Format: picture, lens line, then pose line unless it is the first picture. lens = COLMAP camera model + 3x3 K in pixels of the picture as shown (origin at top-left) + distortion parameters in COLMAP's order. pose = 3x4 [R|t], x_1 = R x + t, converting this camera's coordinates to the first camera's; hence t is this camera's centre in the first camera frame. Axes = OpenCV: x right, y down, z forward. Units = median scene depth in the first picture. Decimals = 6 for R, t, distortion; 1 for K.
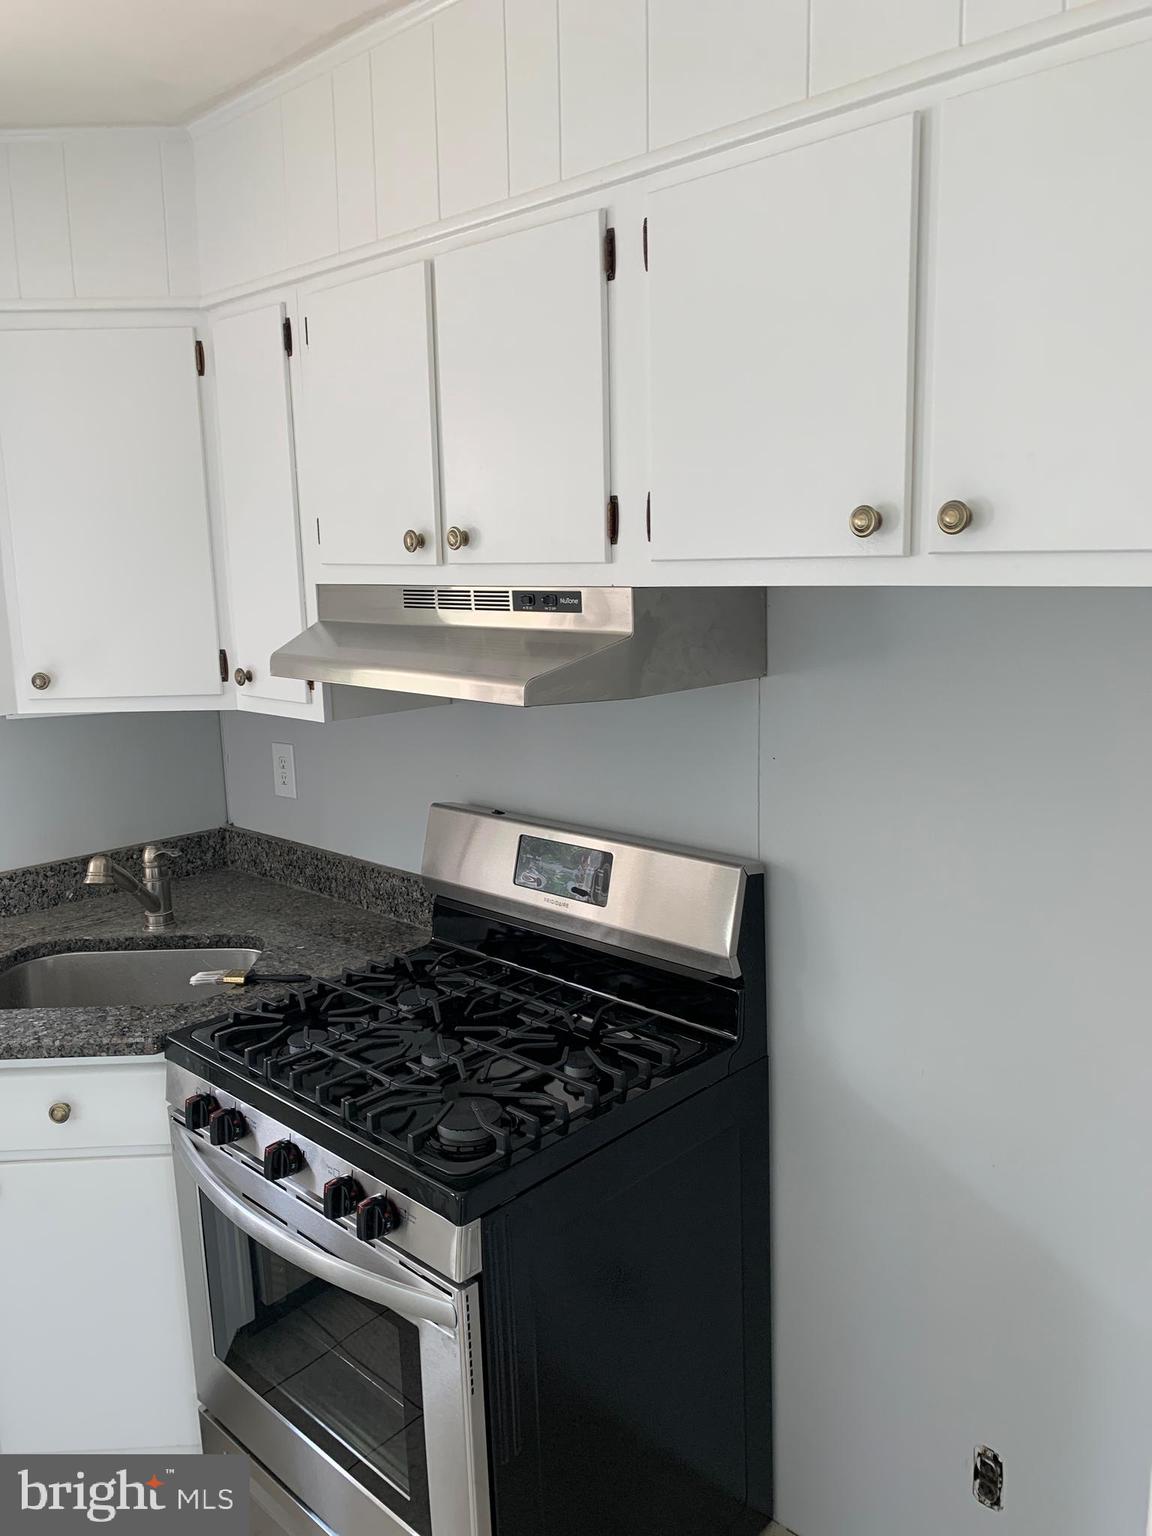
lens RADIAL K [[1172.6, 0, 576.6], [0, 1172.6, 773.2], [0, 0, 1]] dist [0.046531, -0.041277]
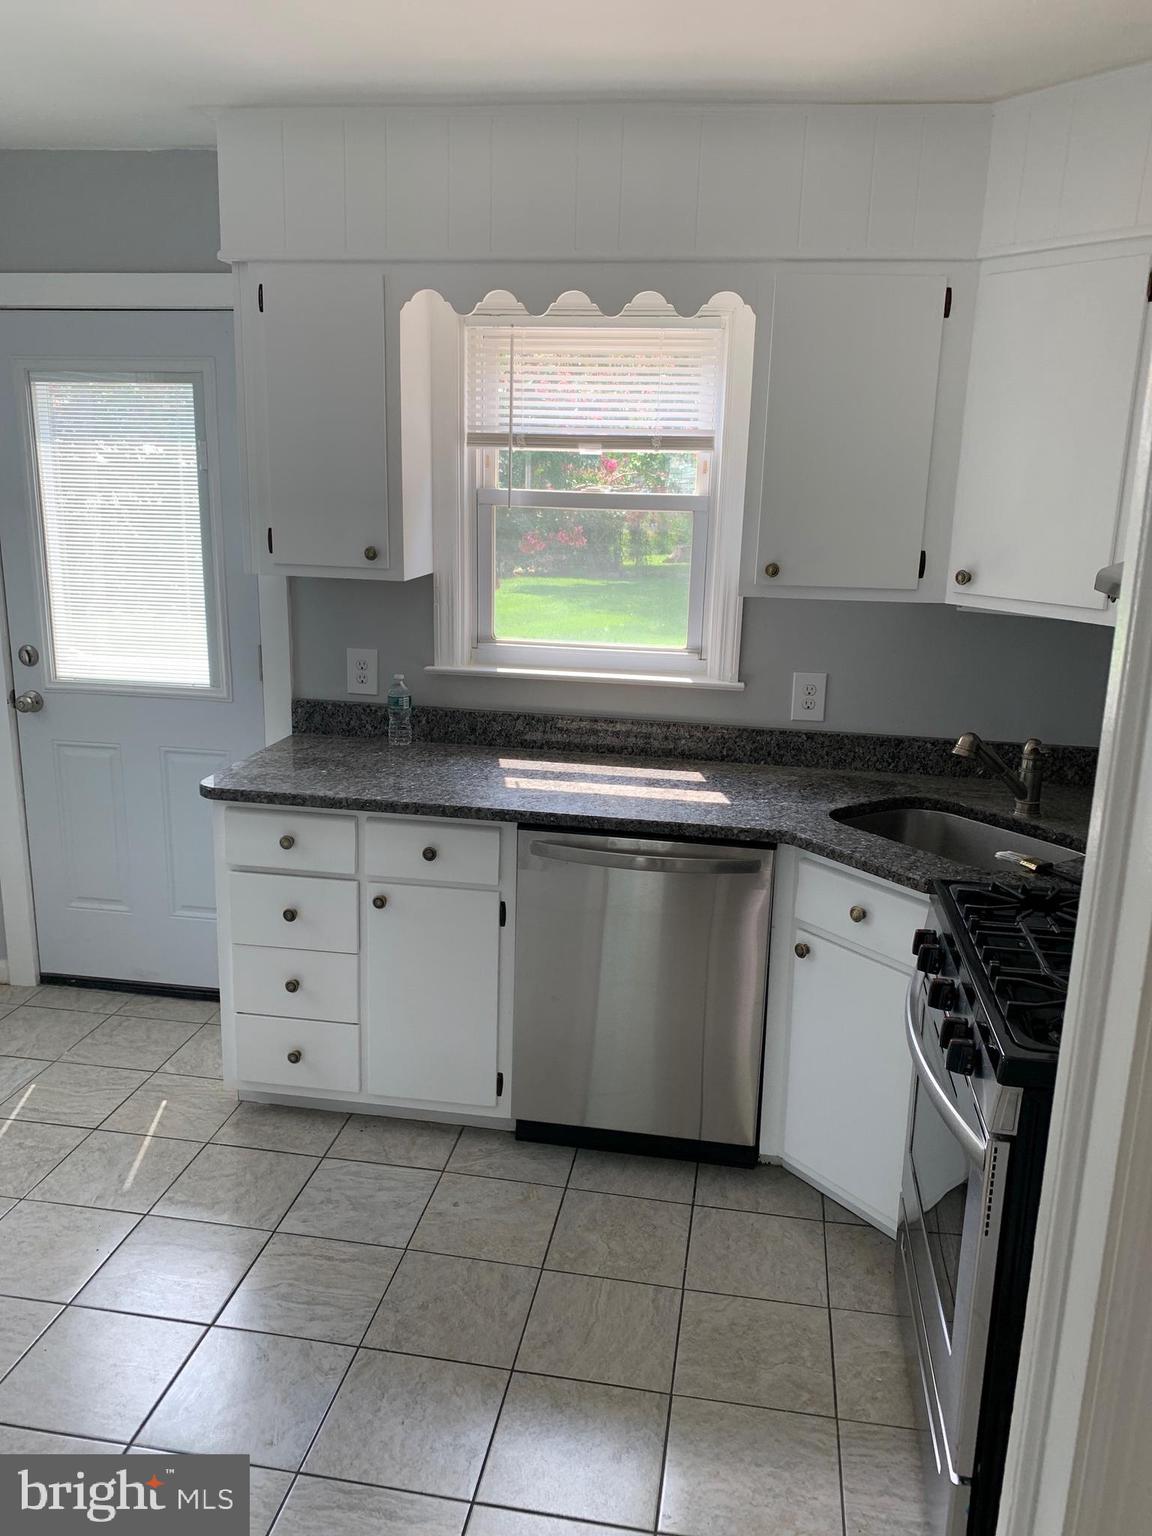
lens RADIAL K [[1172.6, 0, 579.7], [0, 1172.6, 767.4], [0, 0, 1]] dist [0.046531, -0.041277]
pose [[0.556803, 0.233048, -0.797282, 0.334443], [-0.192583, 0.969901, 0.149010, 0.002958], [0.808011, 0.070574, 0.584925, 0.007446]]
